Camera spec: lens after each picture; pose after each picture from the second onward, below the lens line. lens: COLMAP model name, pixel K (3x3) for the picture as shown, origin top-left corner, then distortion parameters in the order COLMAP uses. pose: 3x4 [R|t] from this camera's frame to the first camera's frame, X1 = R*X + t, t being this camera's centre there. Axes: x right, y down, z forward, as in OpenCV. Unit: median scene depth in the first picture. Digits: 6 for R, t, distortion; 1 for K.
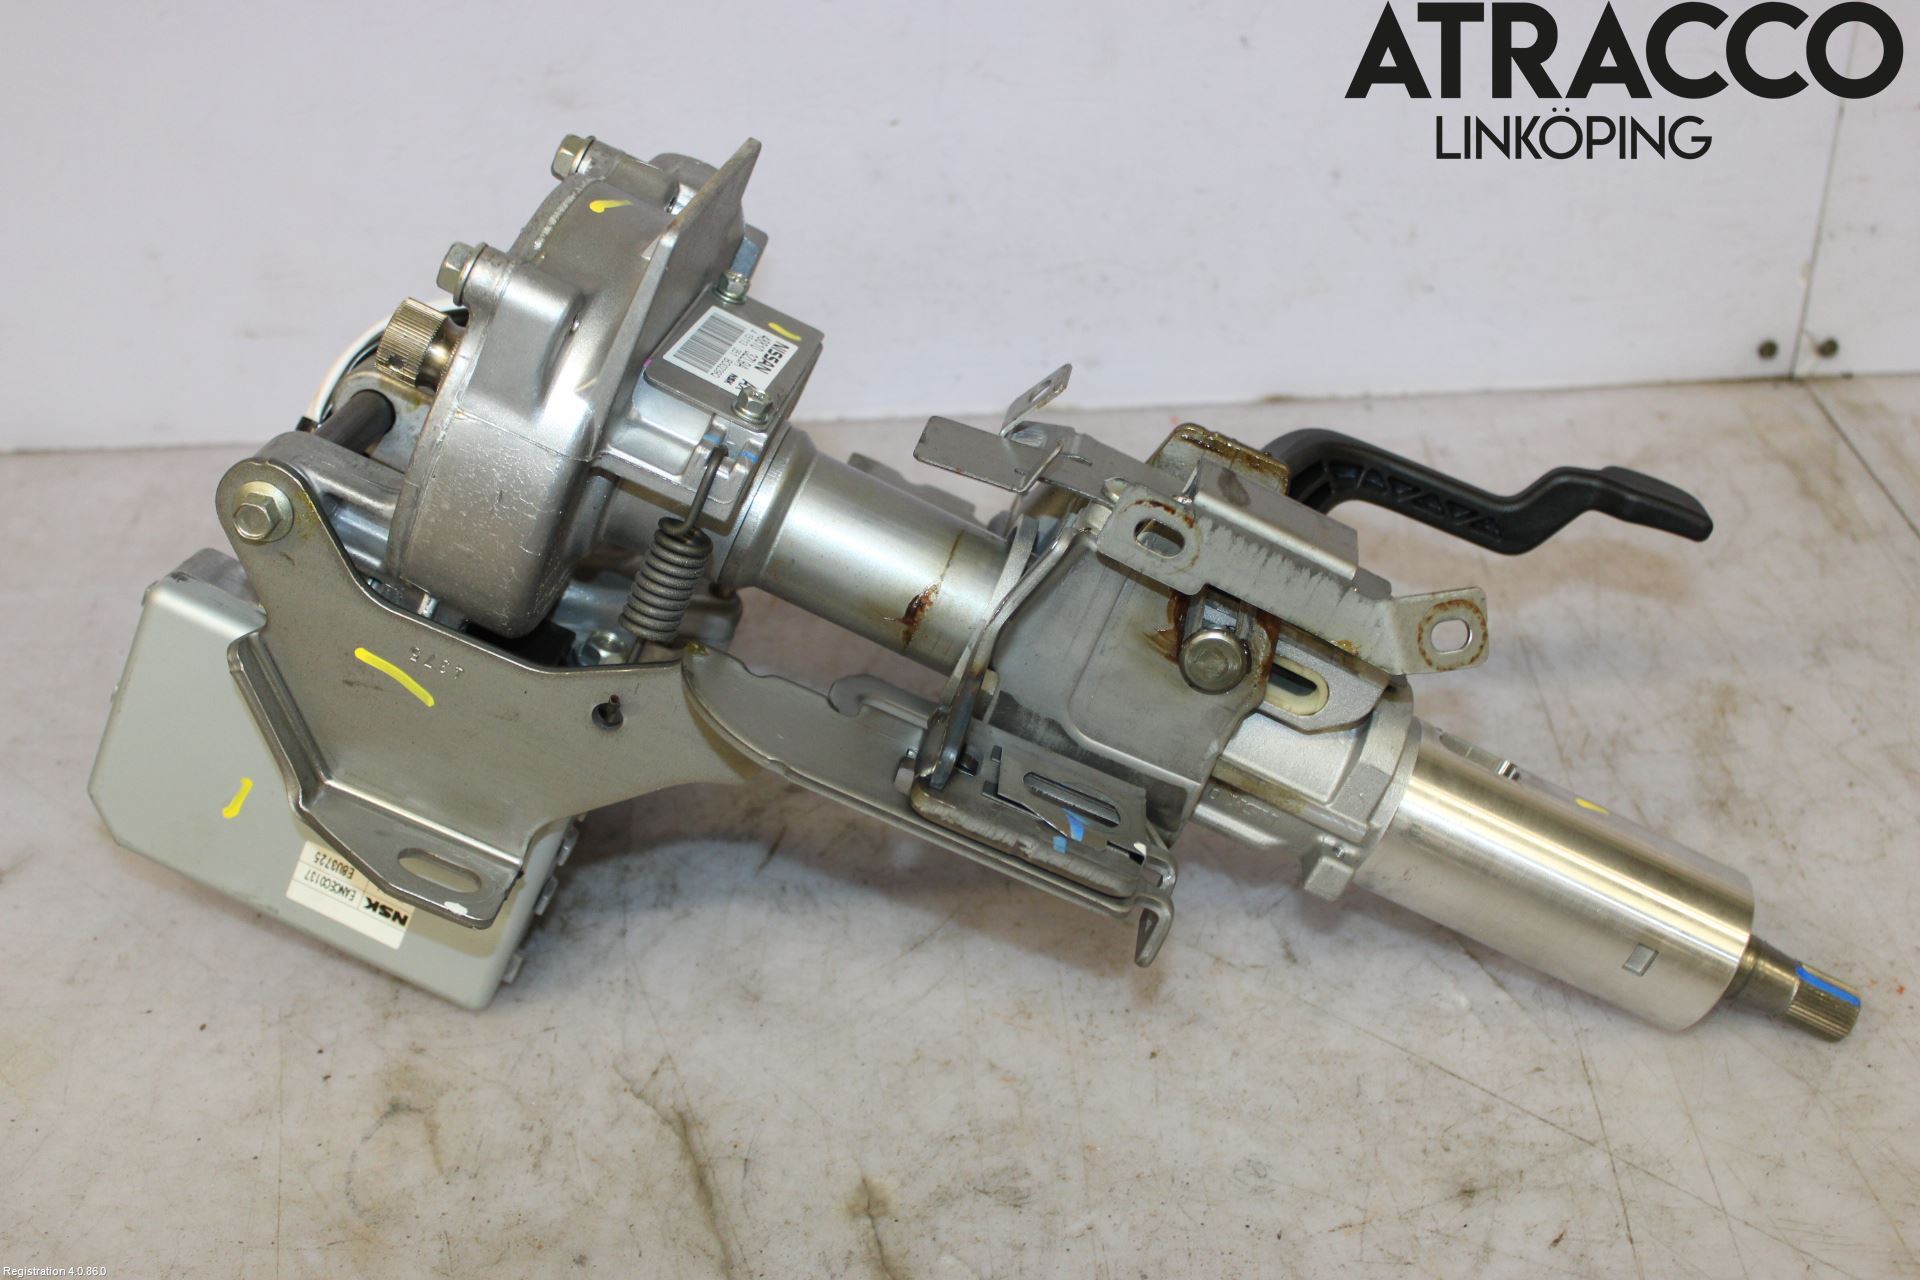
lens RADIAL K [[2402.6, 0, 943.0], [0, 2402.6, 655.3], [0, 0, 1]] dist [-0.033264, 0.000000]
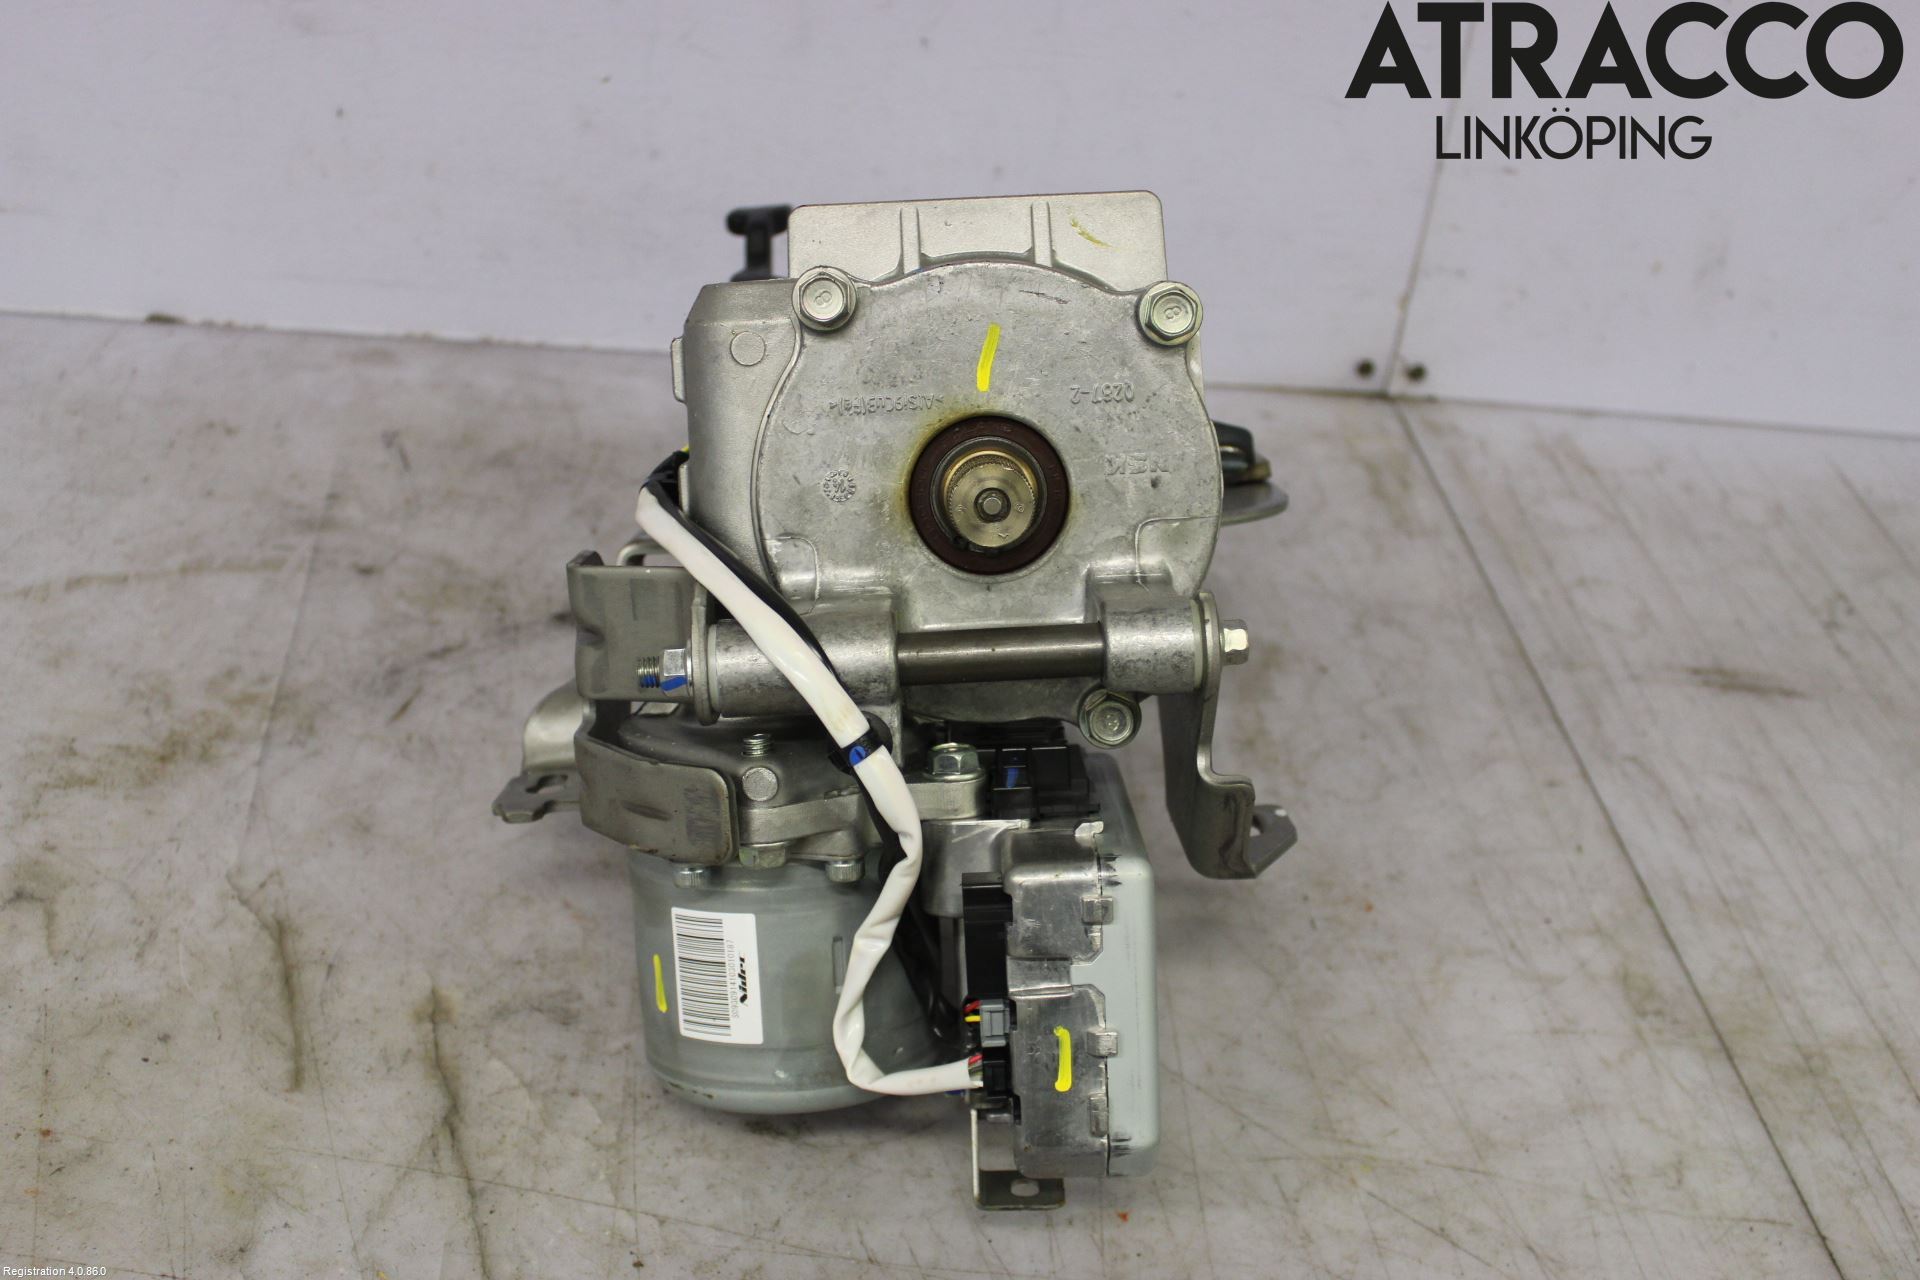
lens RADIAL K [[2192.3, 0, 956.9], [0, 2192.3, 660.4], [0, 0, 1]] dist [-0.055672, 0.000000]
pose [[0.990884, 0.092724, 0.097729, 0.088673], [-0.093660, 0.995592, 0.005026, 0.034246], [-0.096832, -0.014134, 0.995200, -0.033809]]
